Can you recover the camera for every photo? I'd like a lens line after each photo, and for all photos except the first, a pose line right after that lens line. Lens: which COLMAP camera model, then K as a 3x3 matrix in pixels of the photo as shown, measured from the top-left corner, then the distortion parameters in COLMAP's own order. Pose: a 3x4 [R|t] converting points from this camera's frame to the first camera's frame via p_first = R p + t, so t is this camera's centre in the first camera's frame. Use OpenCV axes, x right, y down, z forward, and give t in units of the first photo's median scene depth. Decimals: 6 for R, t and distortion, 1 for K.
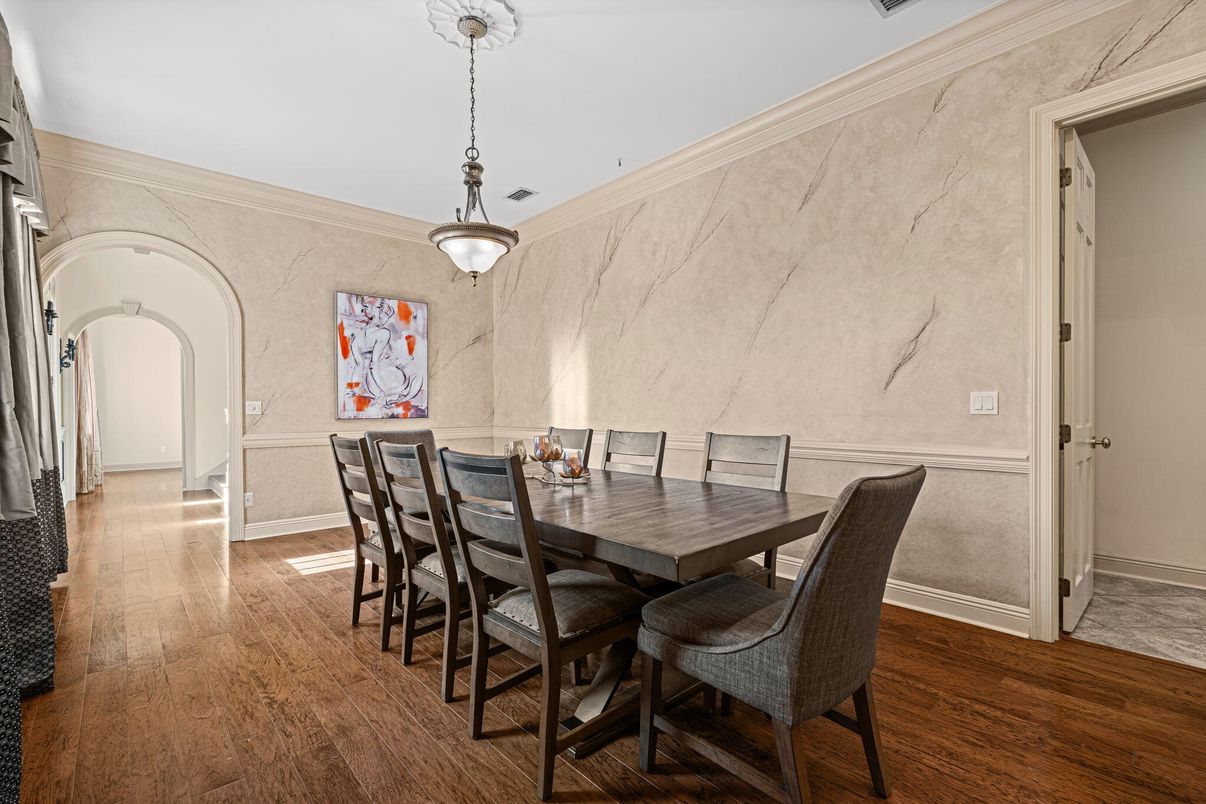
lens RADIAL K [[541.9, 0, 604.4], [0, 541.9, 406.8], [0, 0, 1]] dist [0.020814, 0.000676]
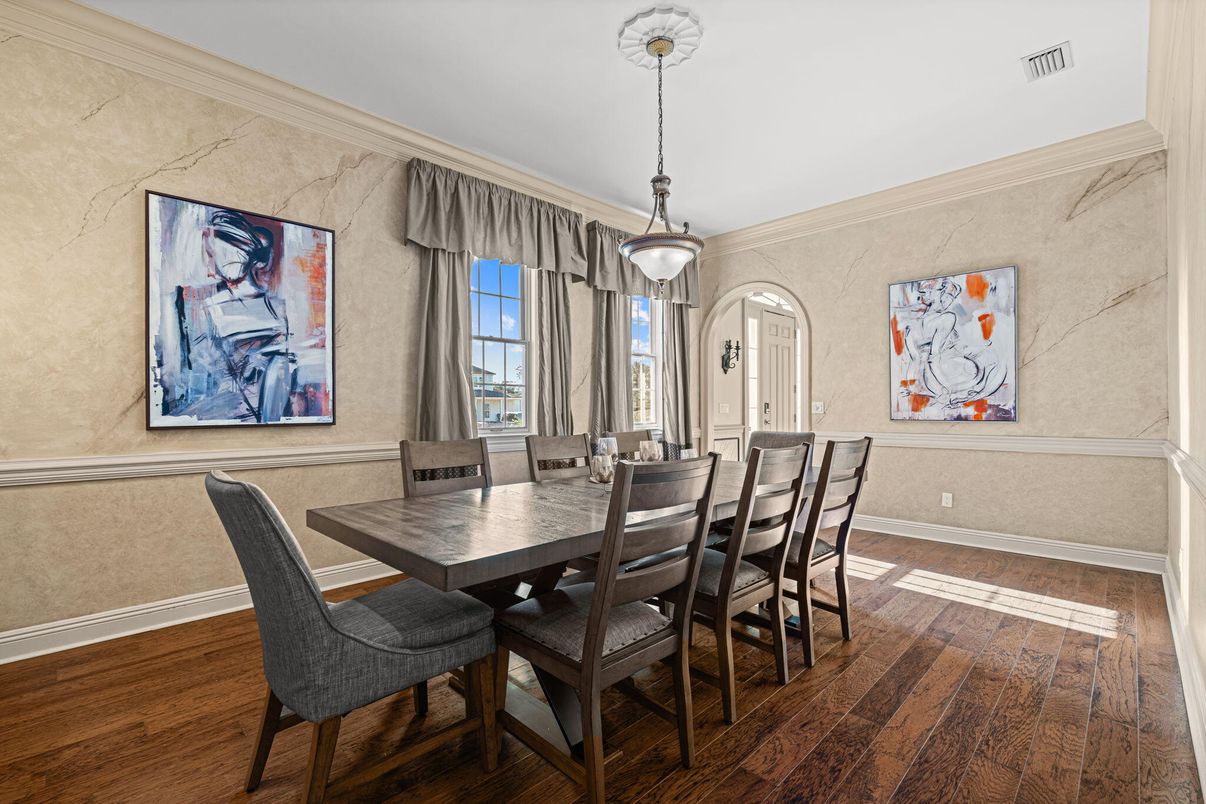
lens RADIAL K [[541.9, 0, 604.6], [0, 541.9, 407.9], [0, 0, 1]] dist [0.020814, 0.000676]
pose [[0.062917, 0.000405, -0.998019, 0.405360], [0.001040, 0.999999, 0.000471, 0.001143], [0.998018, -0.001067, 0.062916, 0.426551]]
